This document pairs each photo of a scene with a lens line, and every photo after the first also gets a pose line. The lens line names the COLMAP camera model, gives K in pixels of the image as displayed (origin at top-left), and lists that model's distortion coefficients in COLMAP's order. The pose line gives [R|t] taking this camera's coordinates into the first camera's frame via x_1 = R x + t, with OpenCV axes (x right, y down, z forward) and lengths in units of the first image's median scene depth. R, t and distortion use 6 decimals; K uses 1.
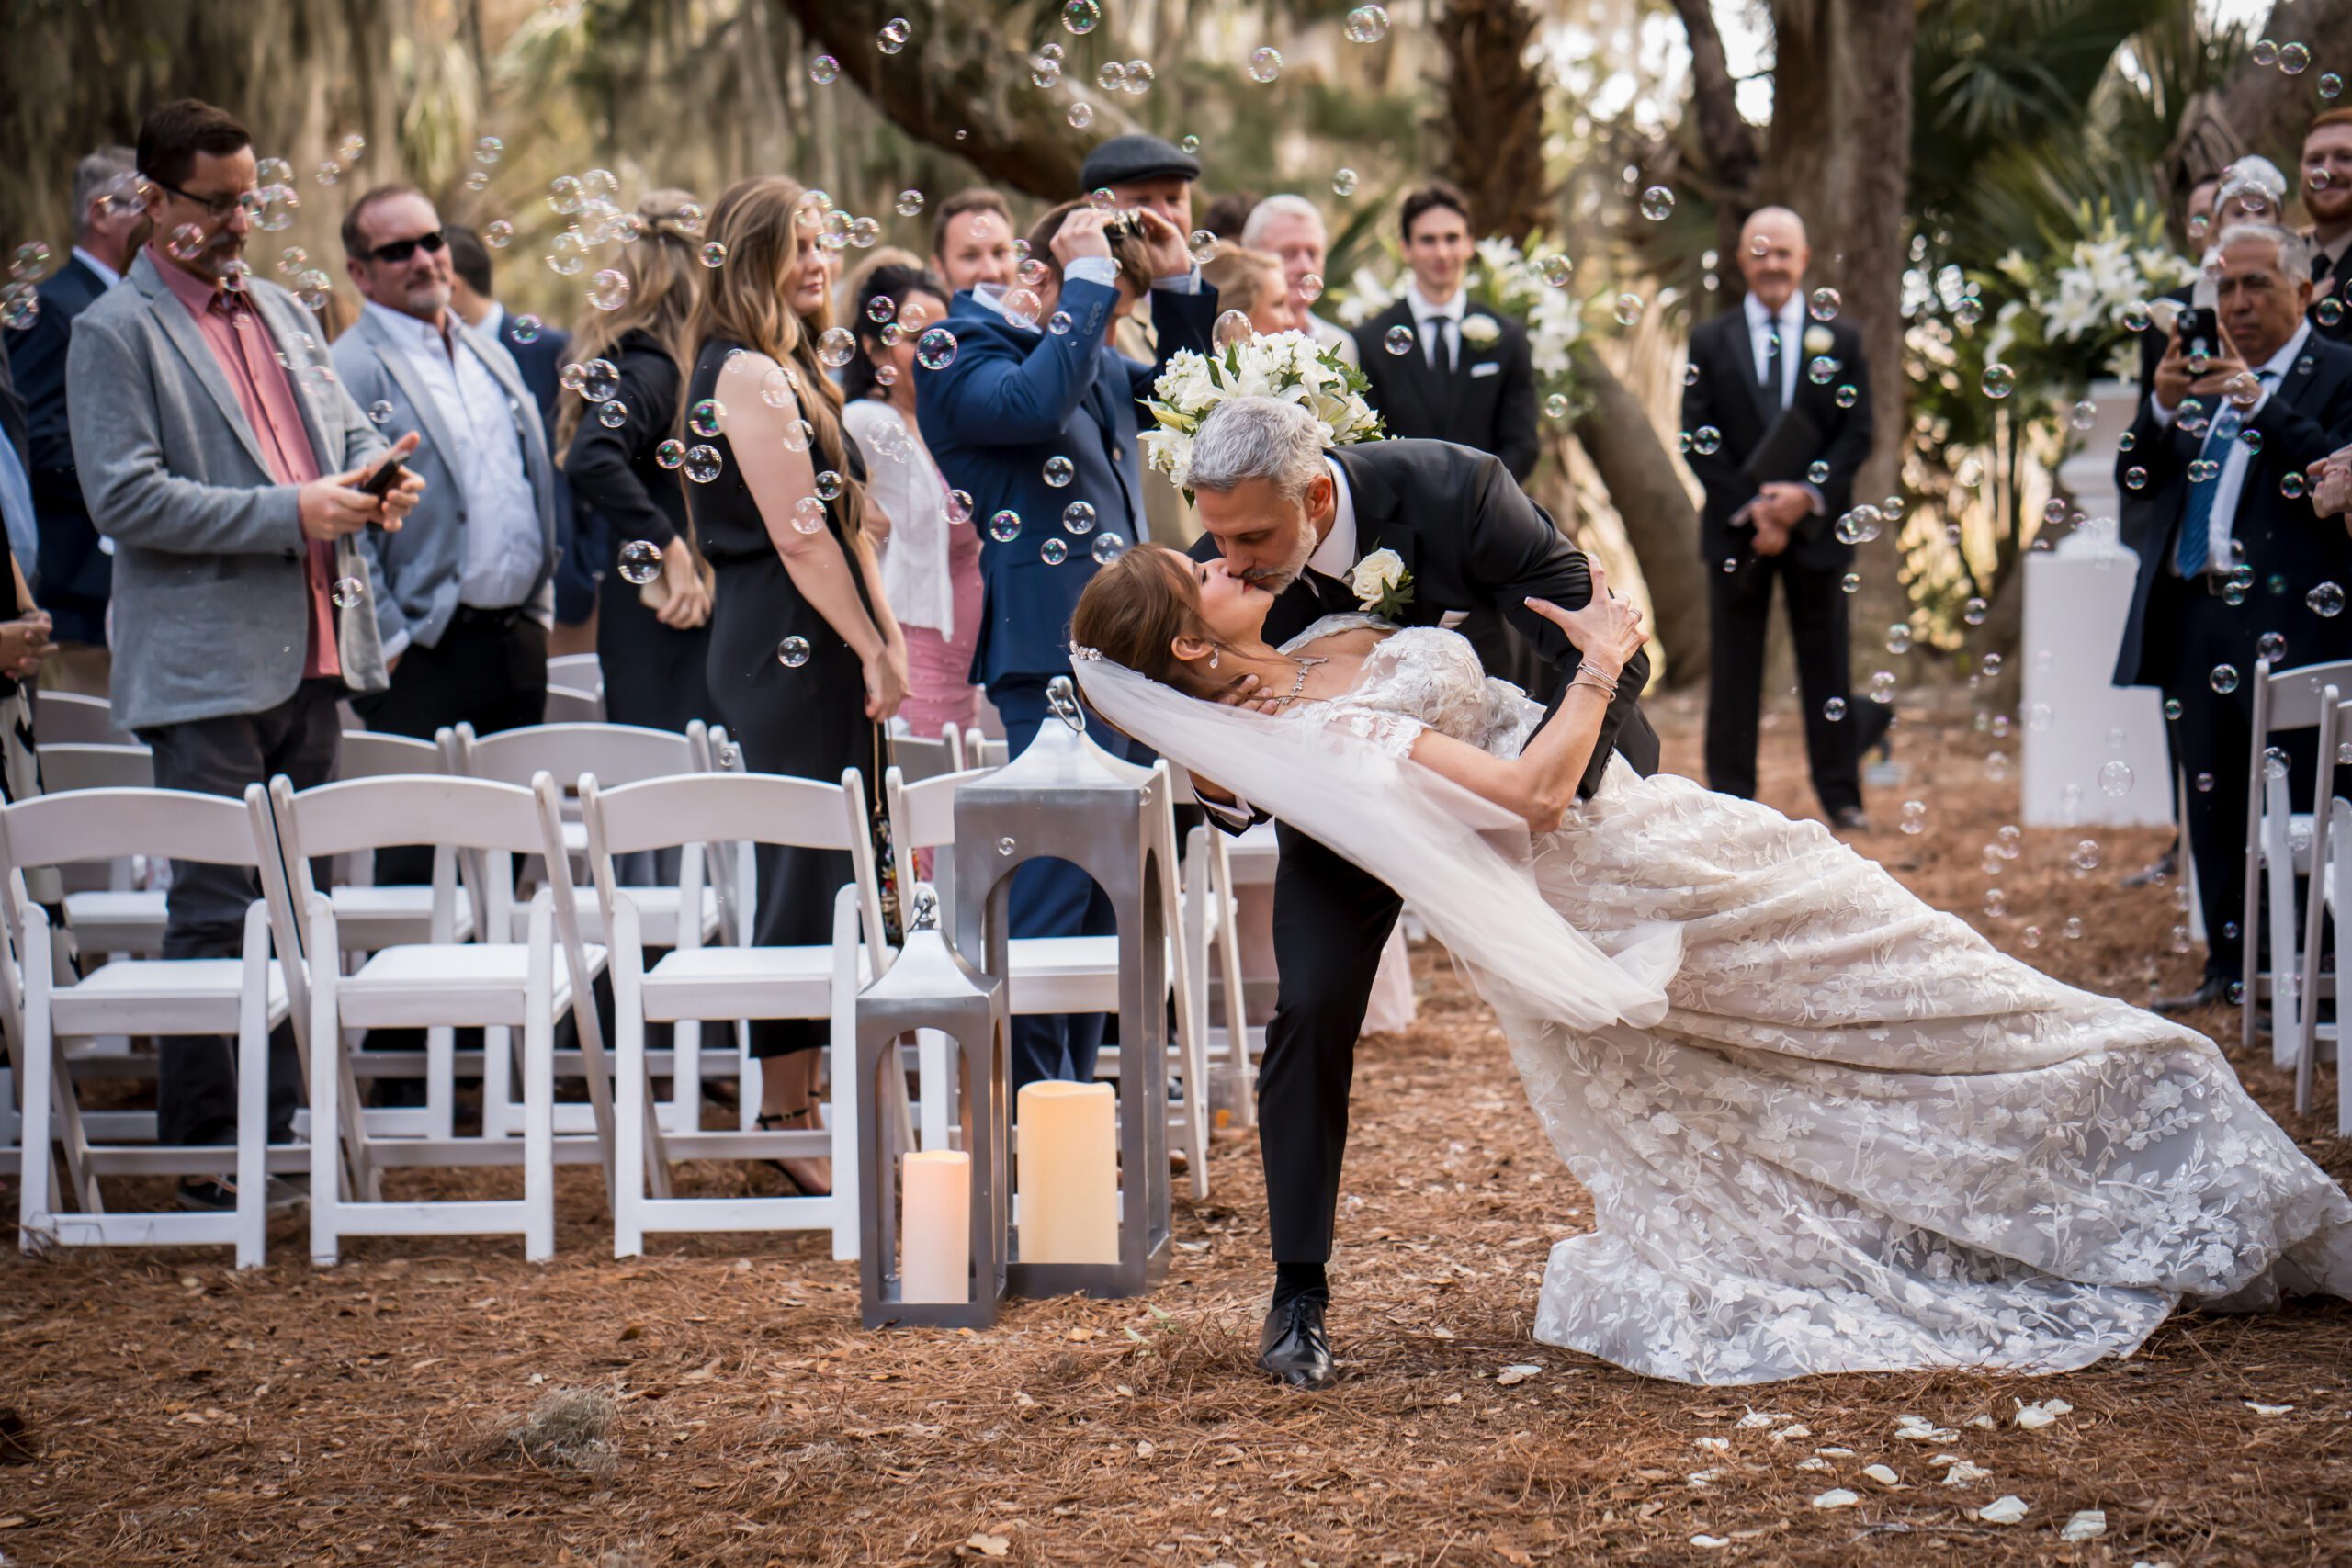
lens RADIAL K [[6913.4, 0, 1177.8], [0, 6913.4, 777.9], [0, 0, 1]] dist [0.522883, 0.000000]
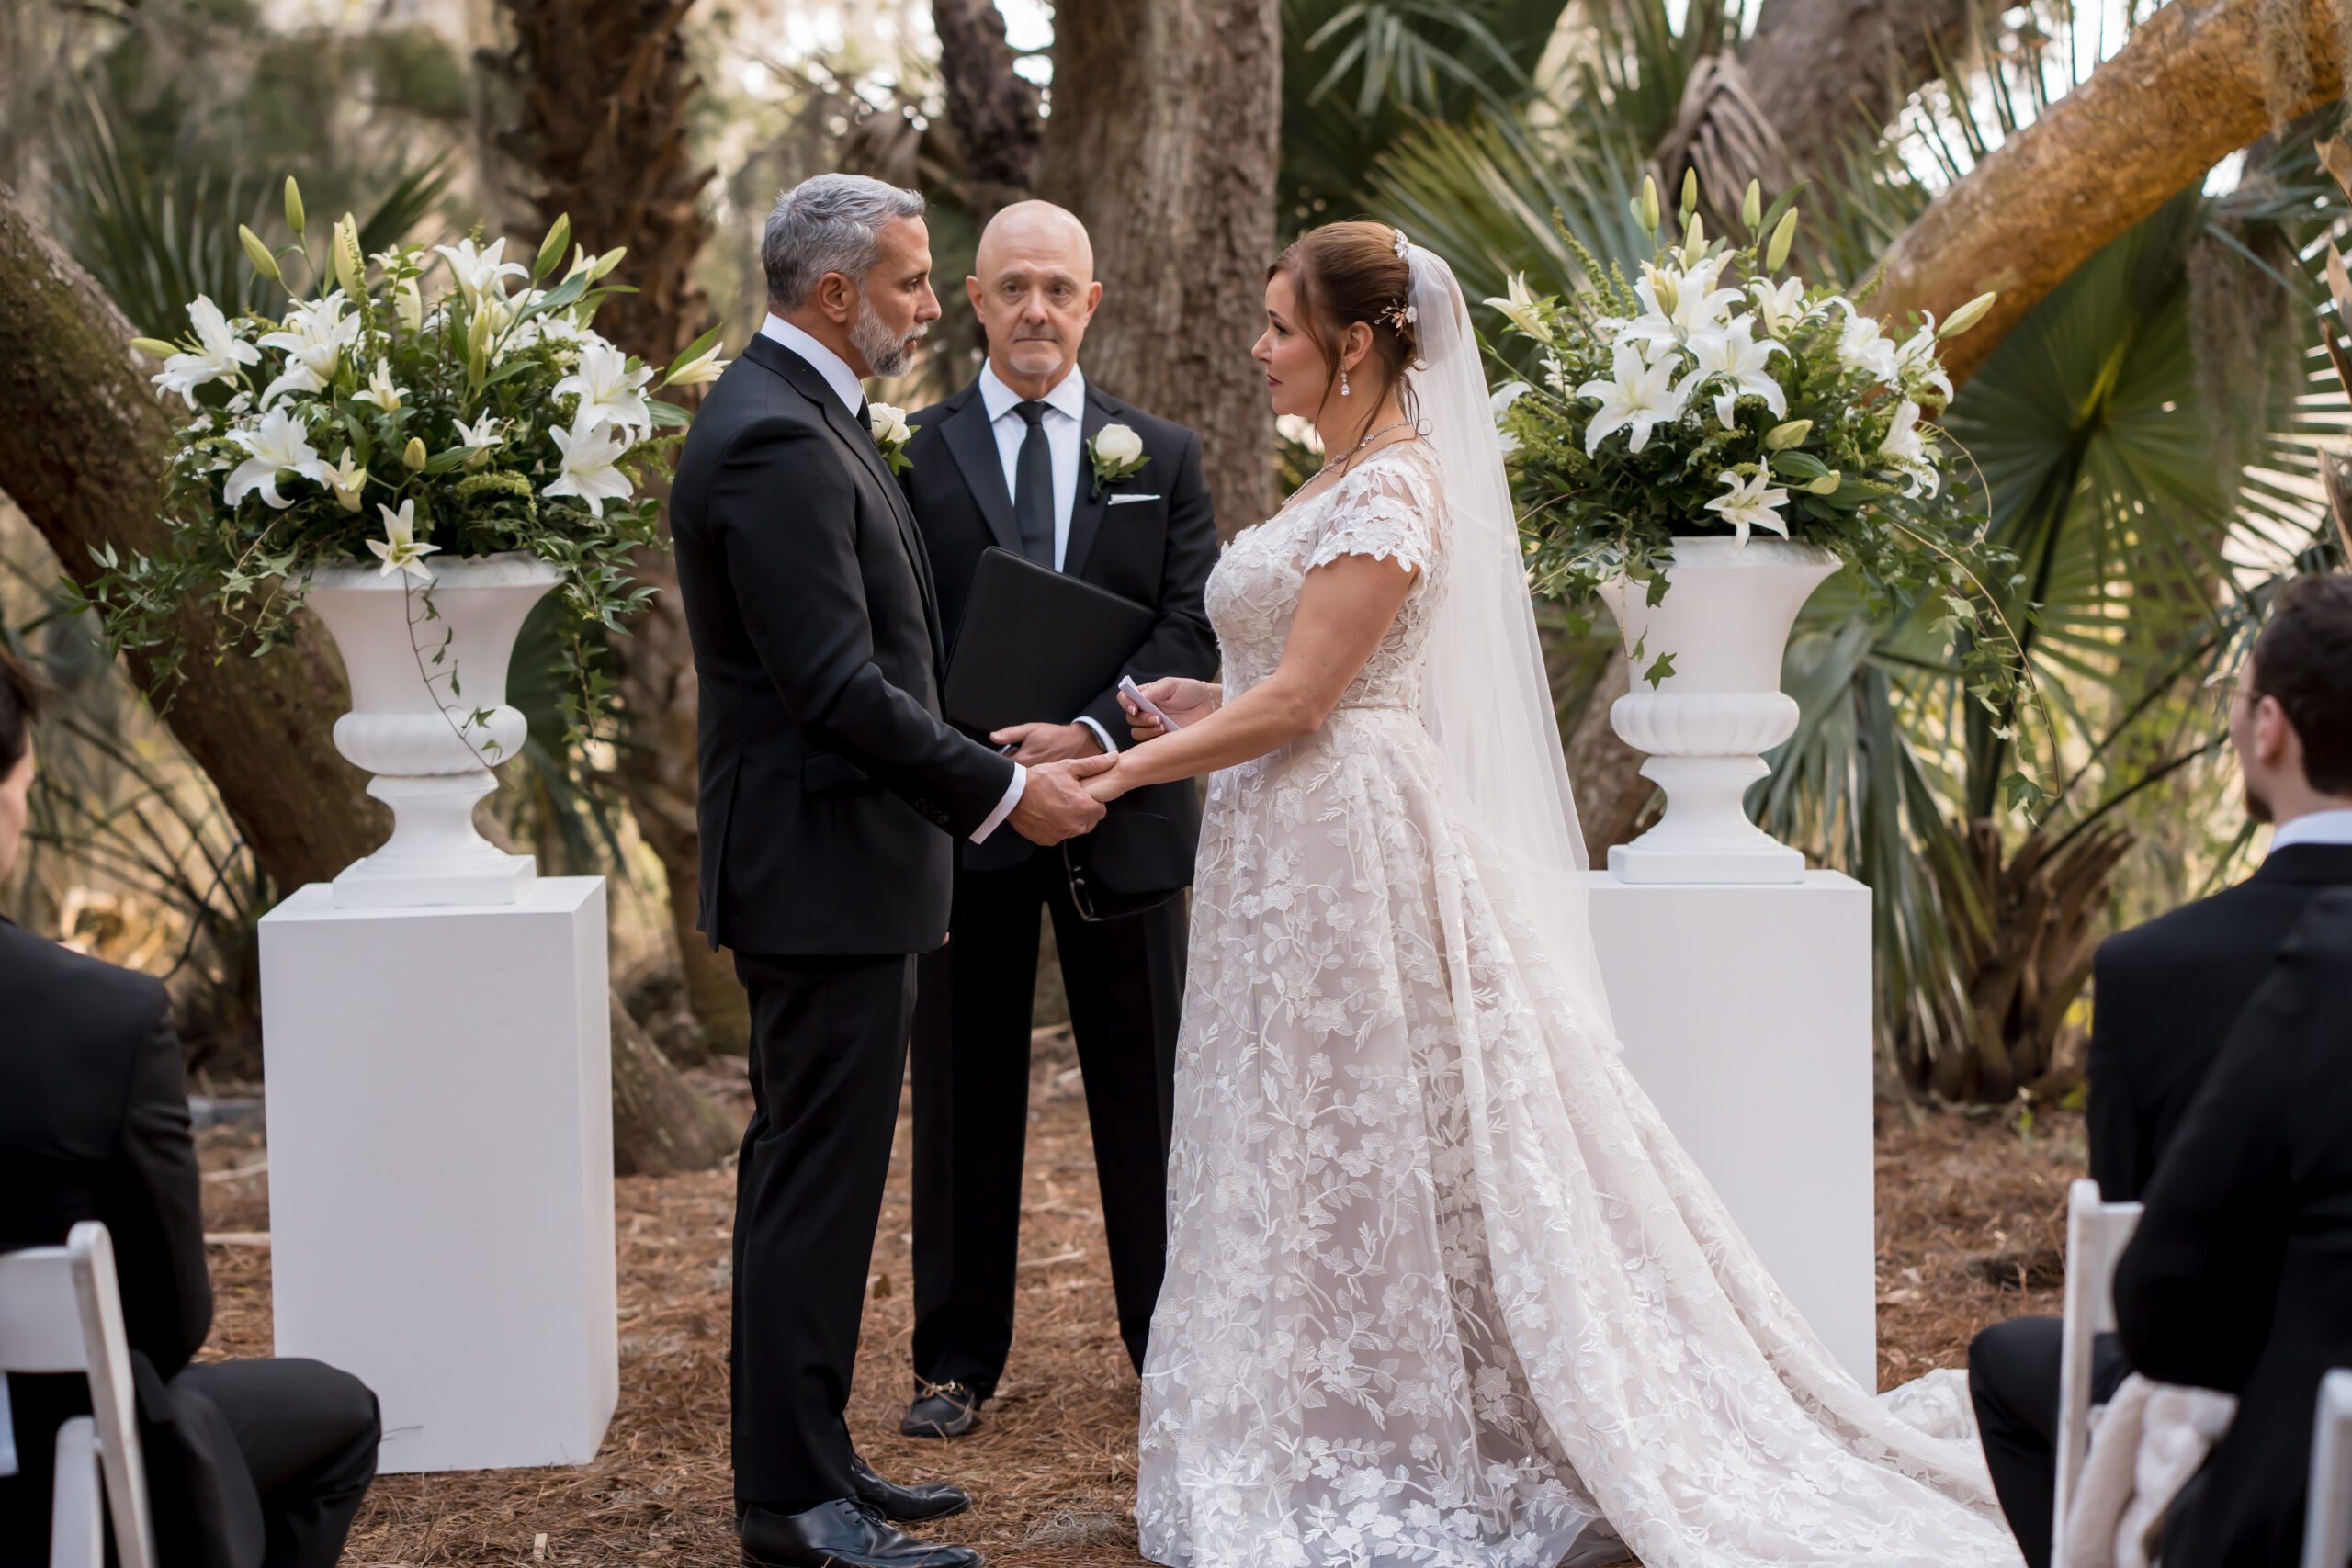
lens RADIAL K [[6747.7, 0, 1181.7], [0, 6747.7, 782.2], [0, 0, 1]] dist [0.585023, 0.000000]
pose [[0.995117, -0.000917, 0.098703, 0.038590], [0.001509, 0.999981, -0.005929, -0.029605], [-0.098696, 0.006049, 0.995099, 0.422777]]
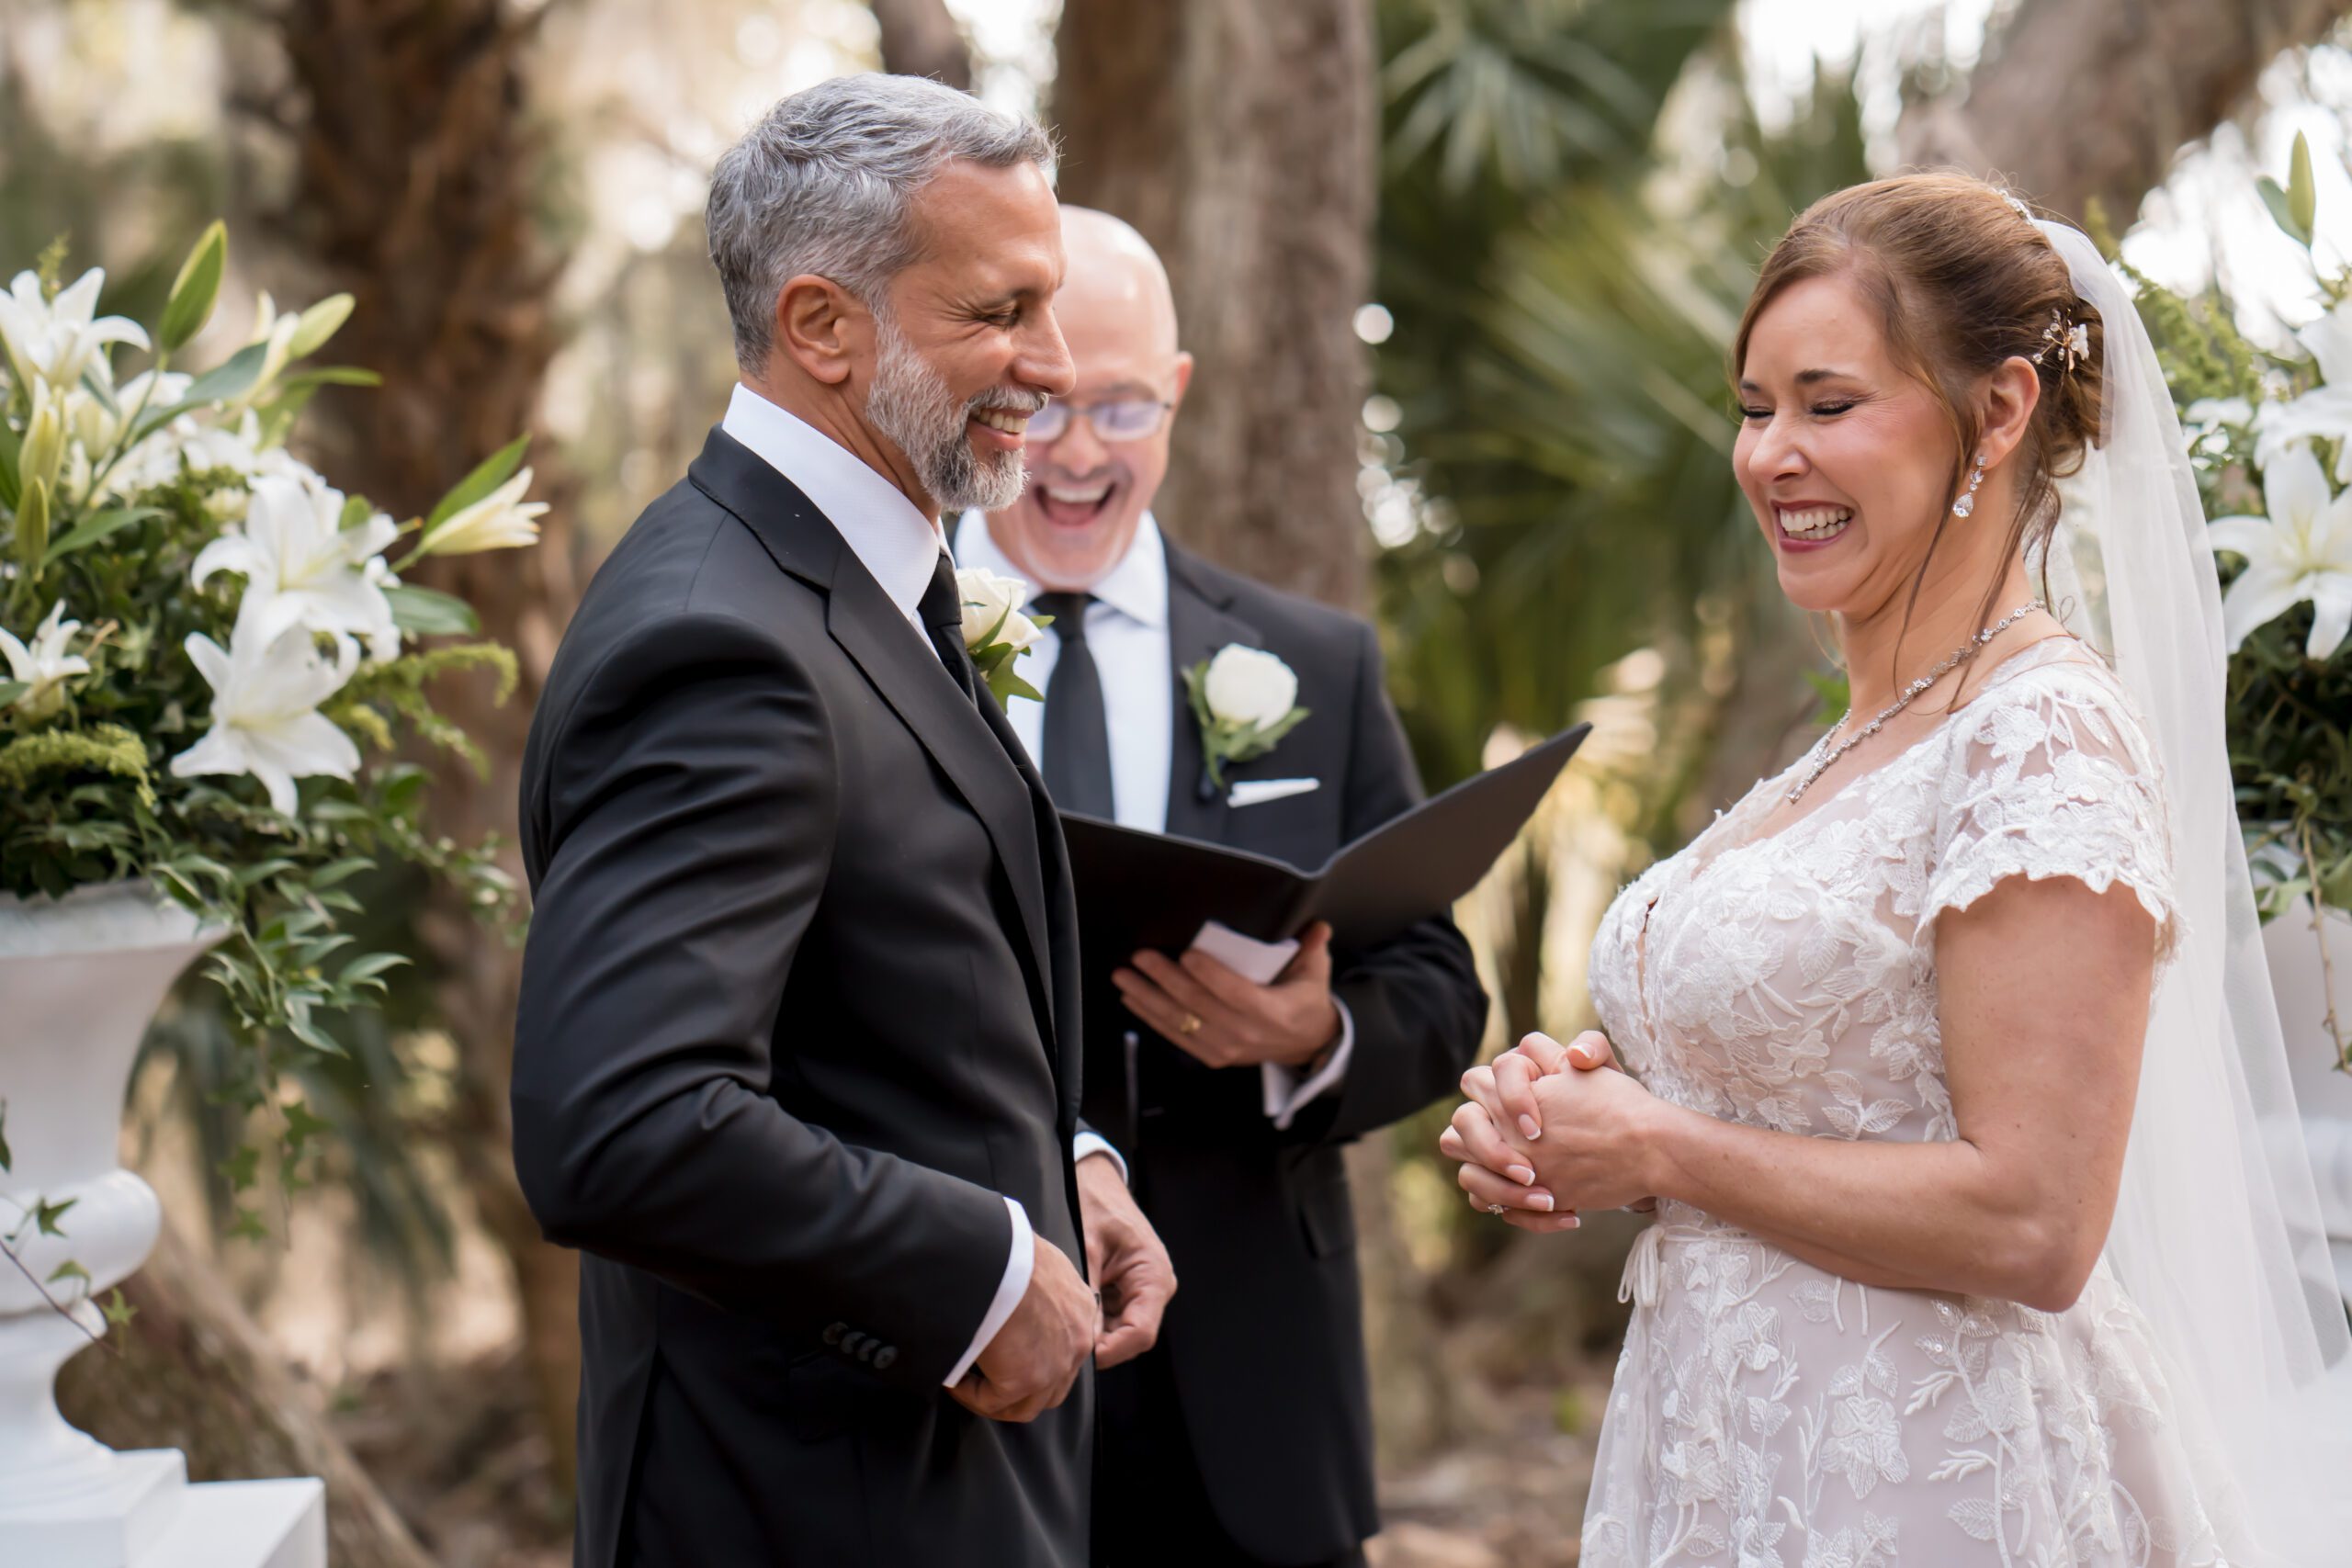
lens RADIAL K [[6913.4, 0, 1178.4], [0, 6913.4, 787.2], [0, 0, 1]] dist [0.522883, 0.000000]
pose [[0.993246, -0.007245, 0.115804, 0.044287], [0.011318, 0.999339, -0.034559, -0.039355], [-0.115477, 0.035636, 0.992671, 0.595461]]
